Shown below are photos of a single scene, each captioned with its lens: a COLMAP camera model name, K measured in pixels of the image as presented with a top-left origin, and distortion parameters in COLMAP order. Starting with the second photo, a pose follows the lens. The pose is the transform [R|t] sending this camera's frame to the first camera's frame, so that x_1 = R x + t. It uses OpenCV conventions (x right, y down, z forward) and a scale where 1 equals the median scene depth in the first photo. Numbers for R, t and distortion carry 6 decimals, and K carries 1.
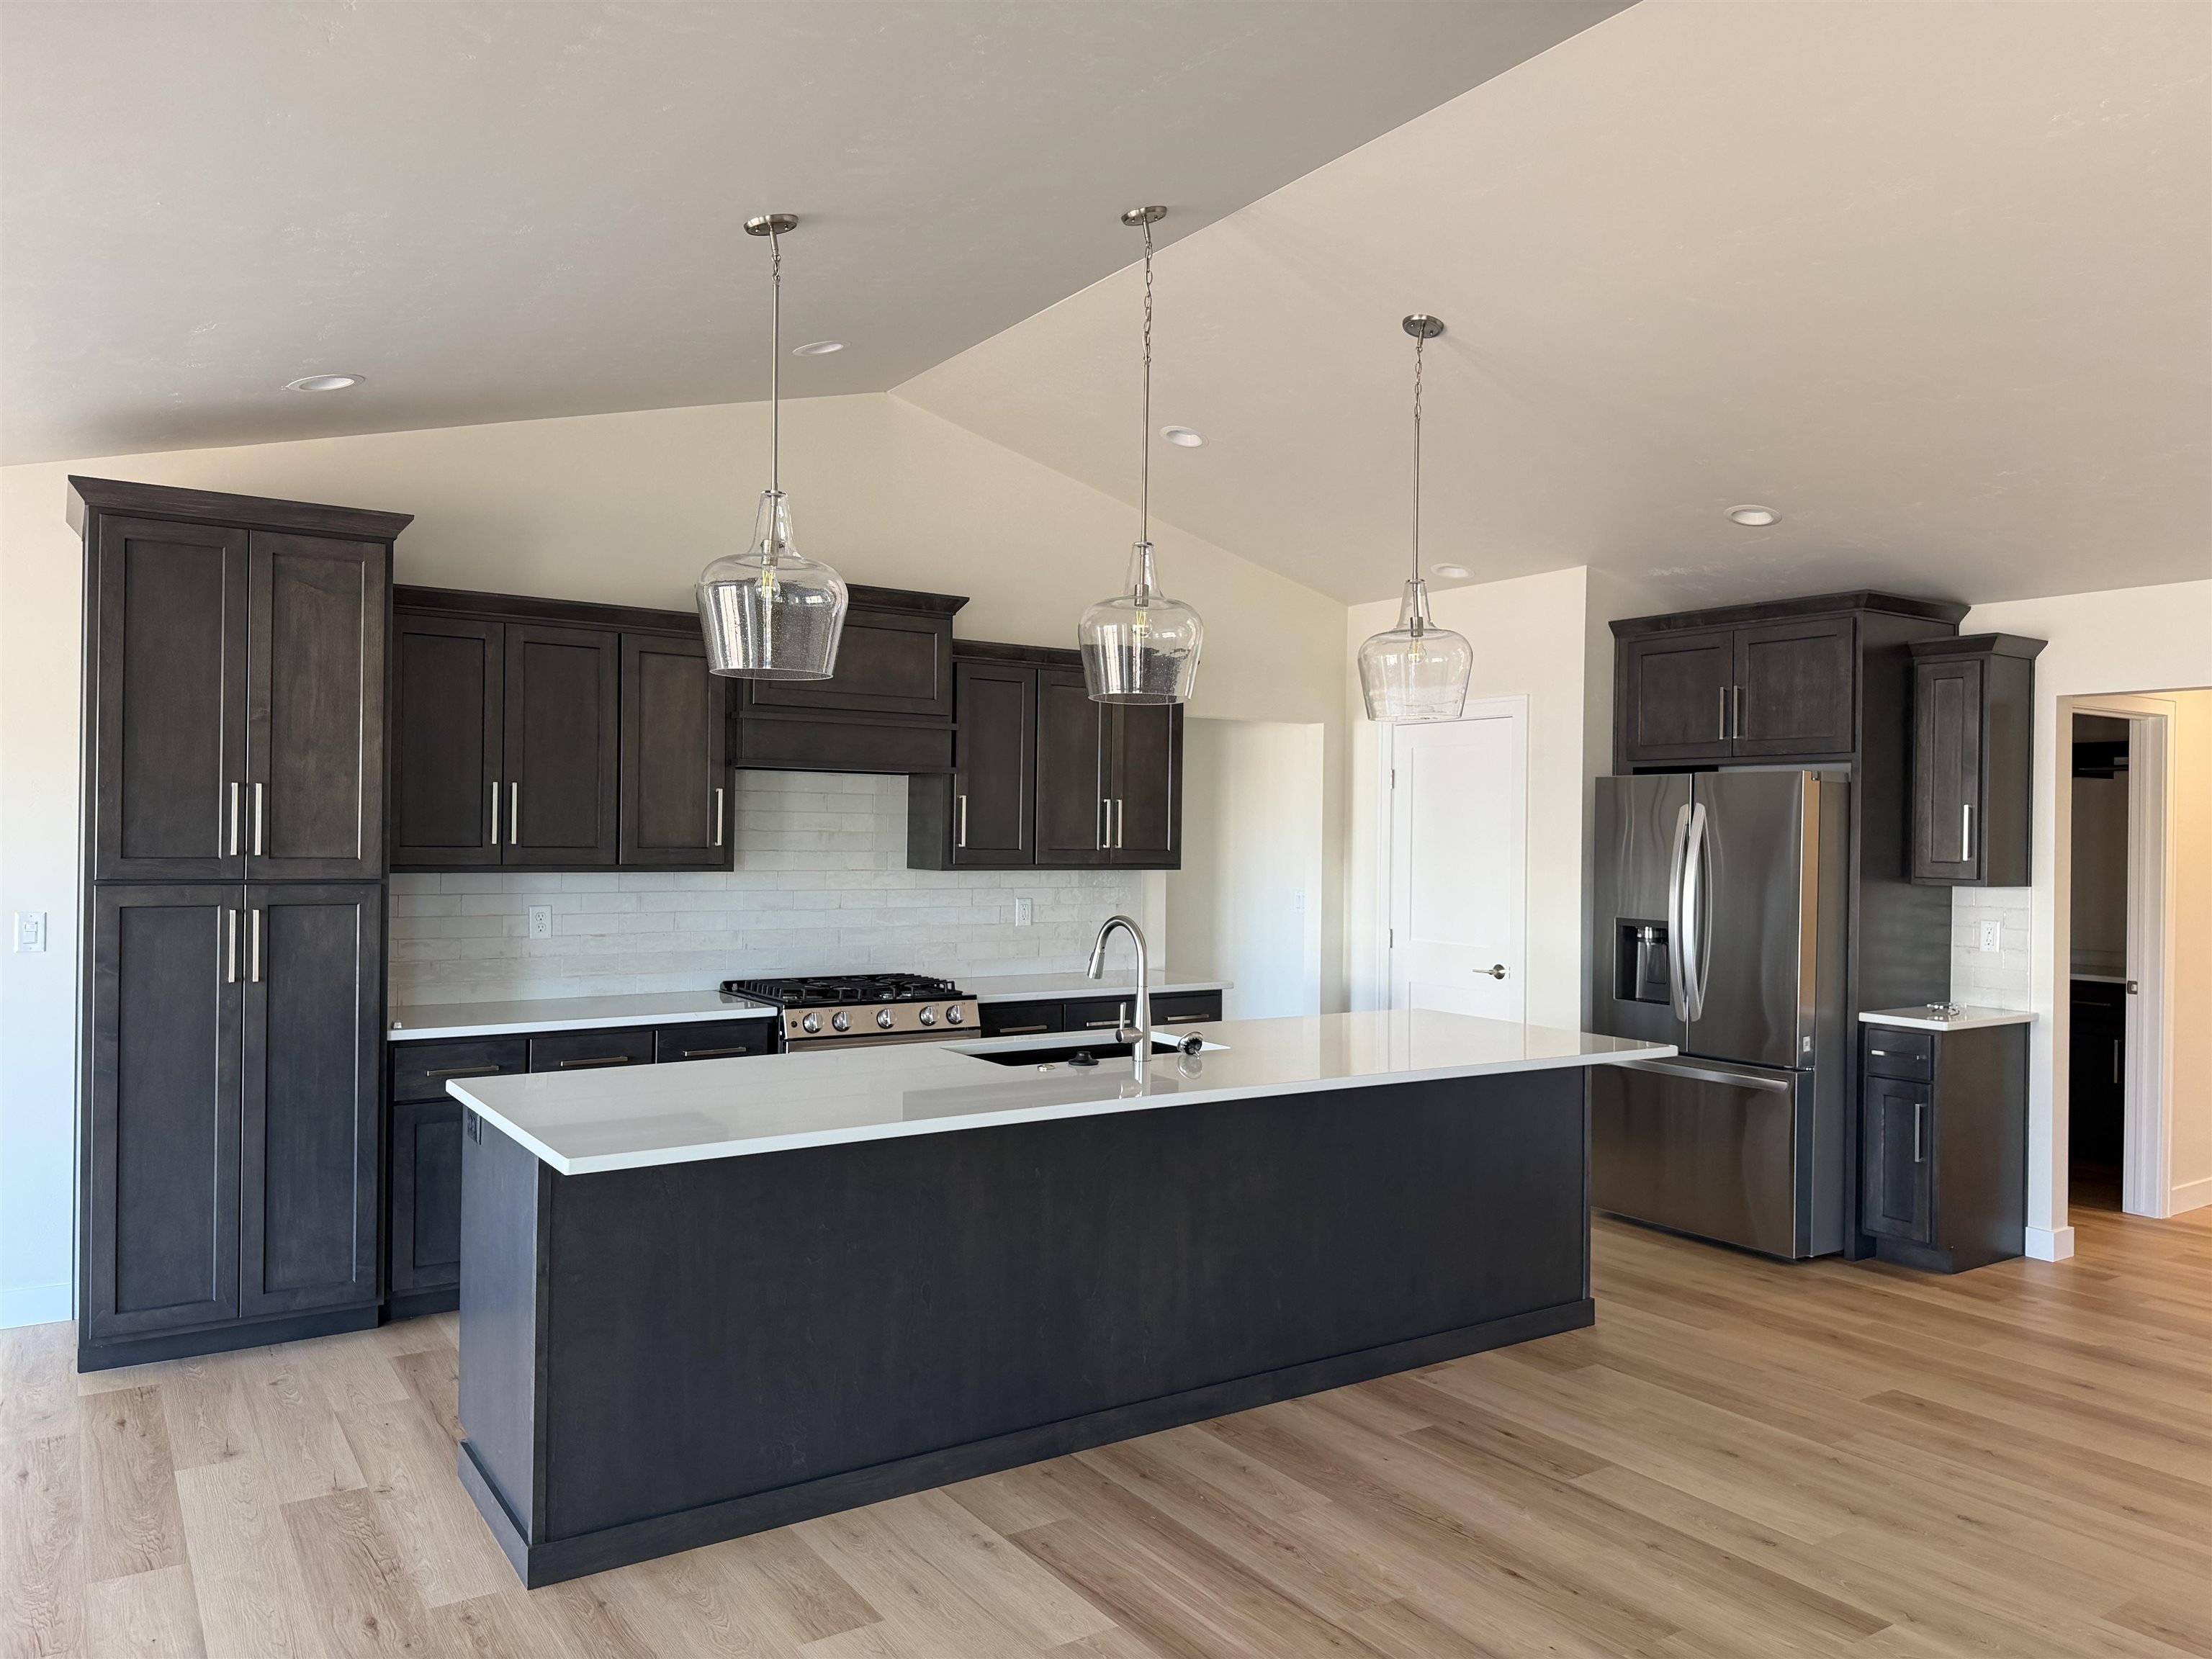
lens RADIAL K [[1540.5, 0, 1083.6], [0, 1540.5, 835.7], [0, 0, 1]] dist [0.033066, -0.026788]
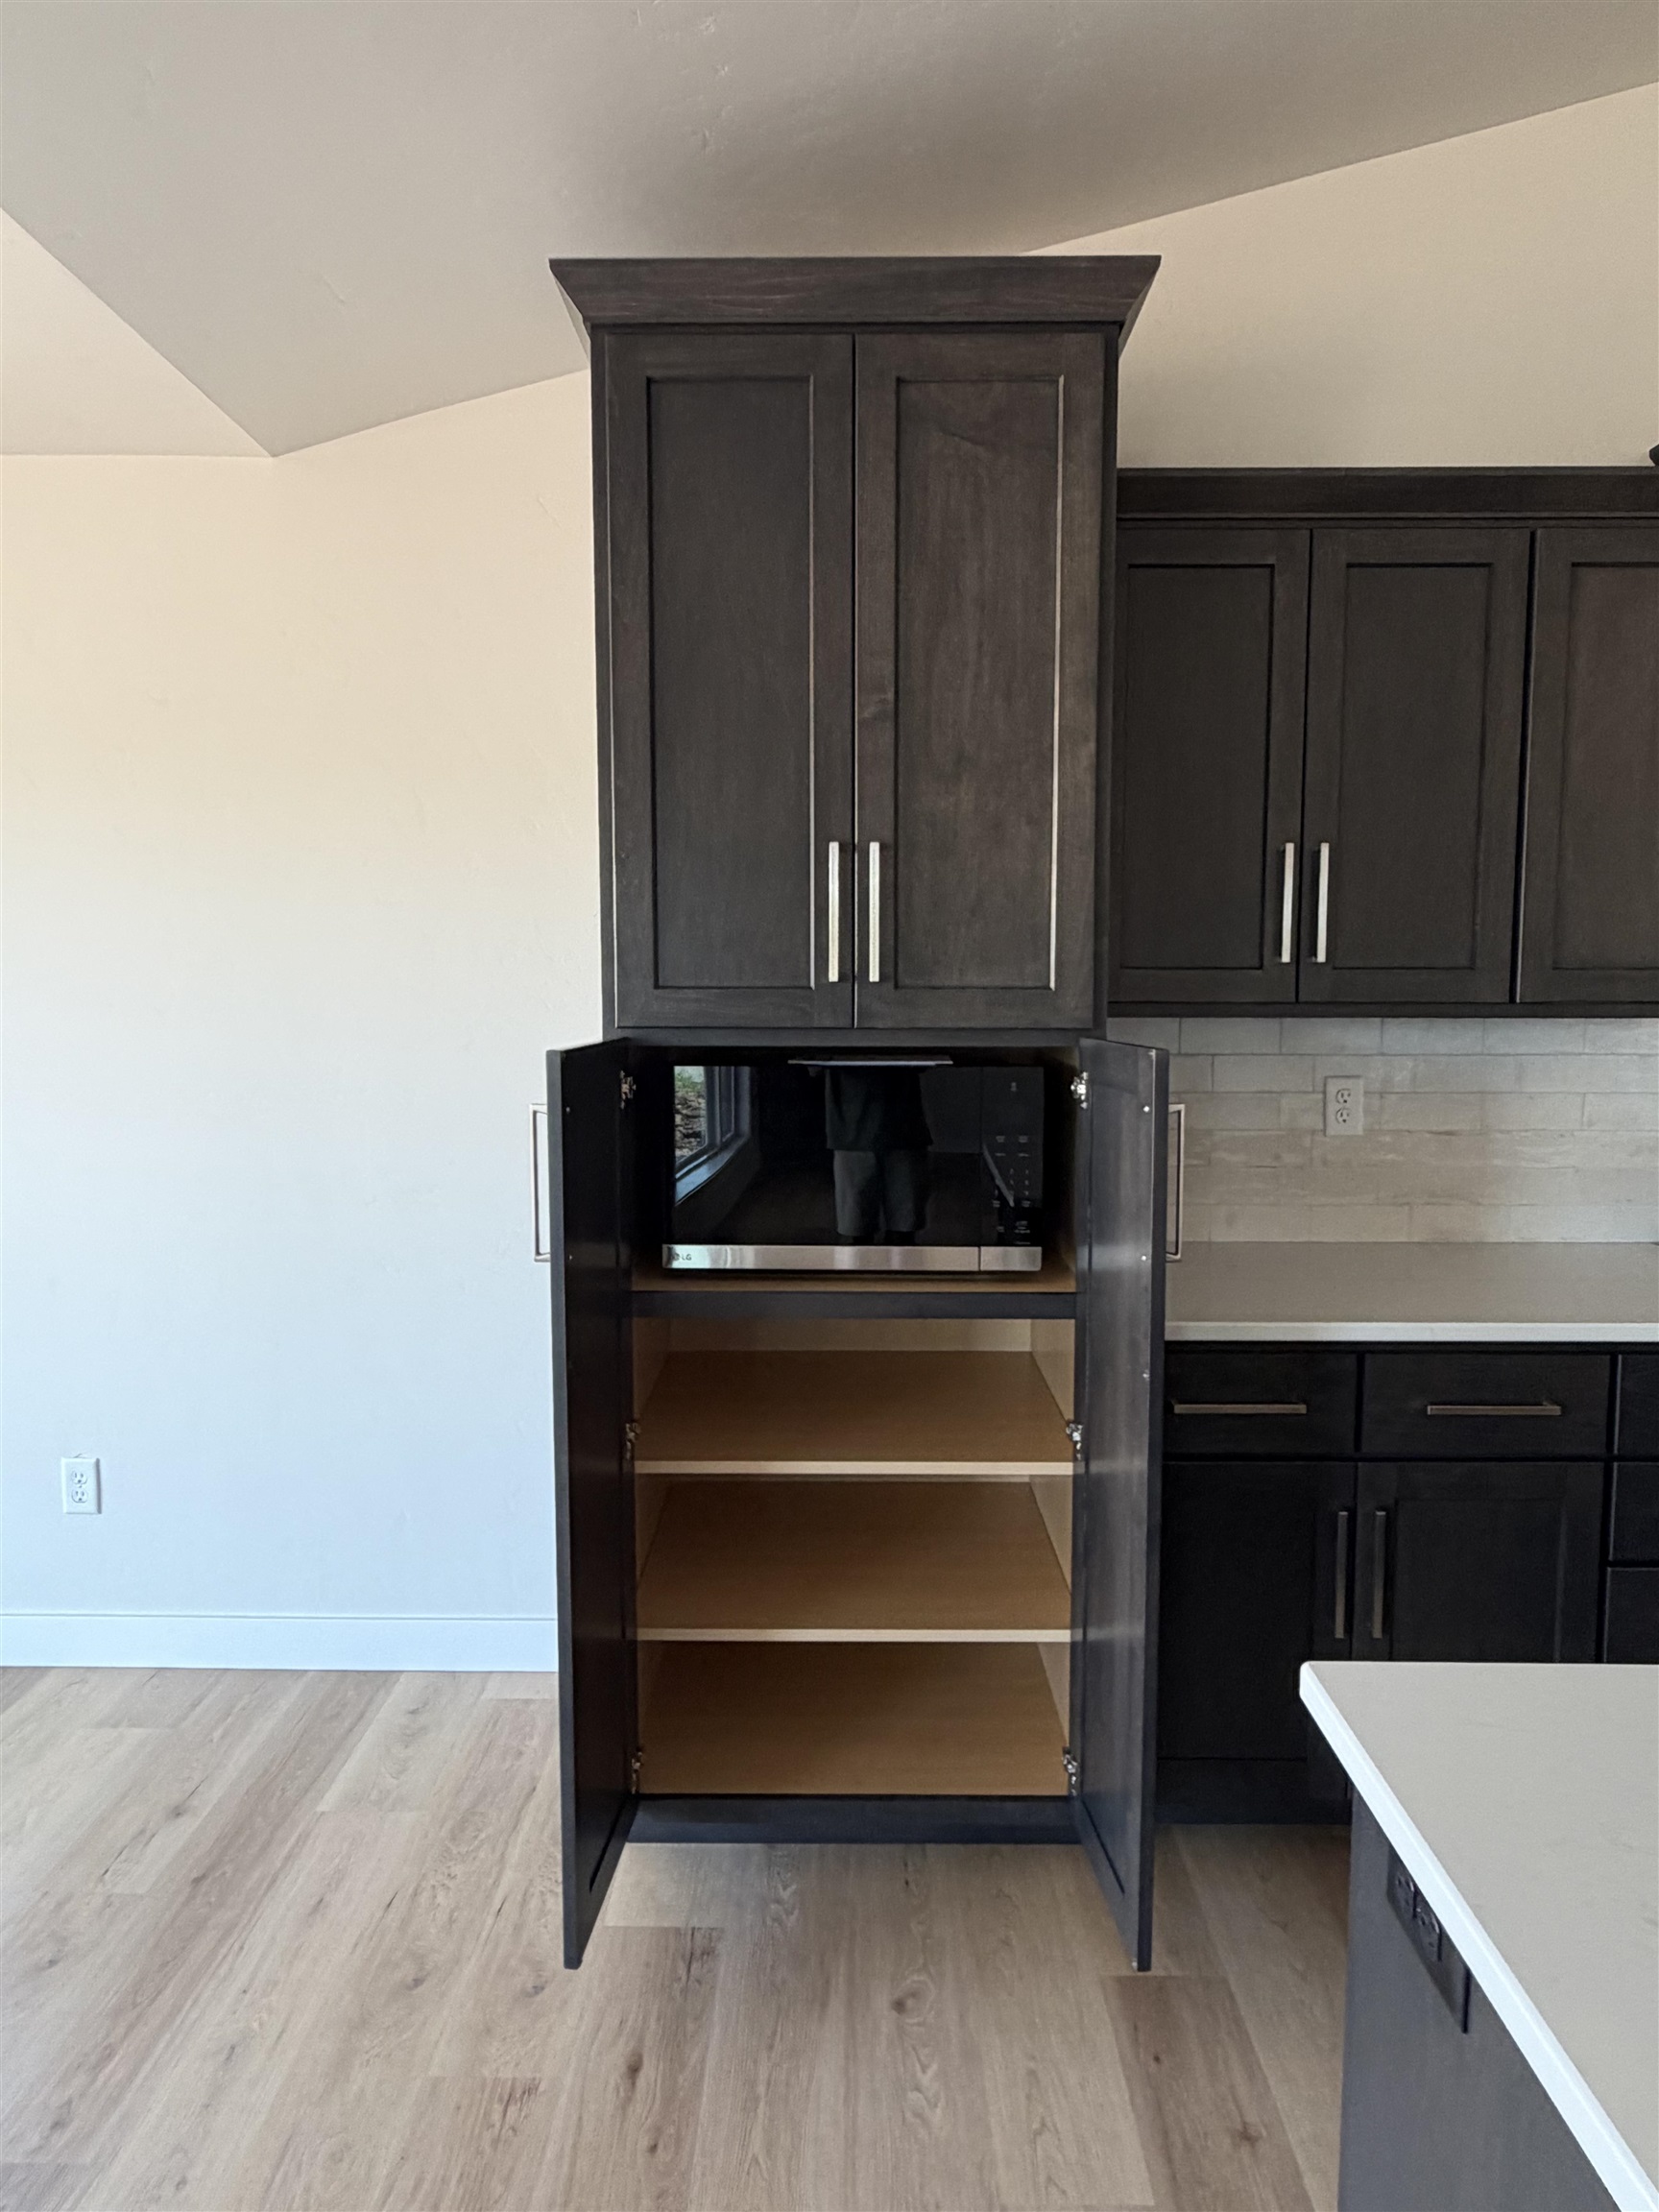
lens RADIAL K [[1364.9, 0, 821.9], [0, 1364.9, 1106.6], [0, 0, 1]] dist [-0.015704, 0.001995]
pose [[0.824060, 0.038878, -0.565167, -0.280016], [0.010916, 0.996367, 0.084457, 0.014880], [0.566398, -0.075767, 0.820642, 0.597656]]
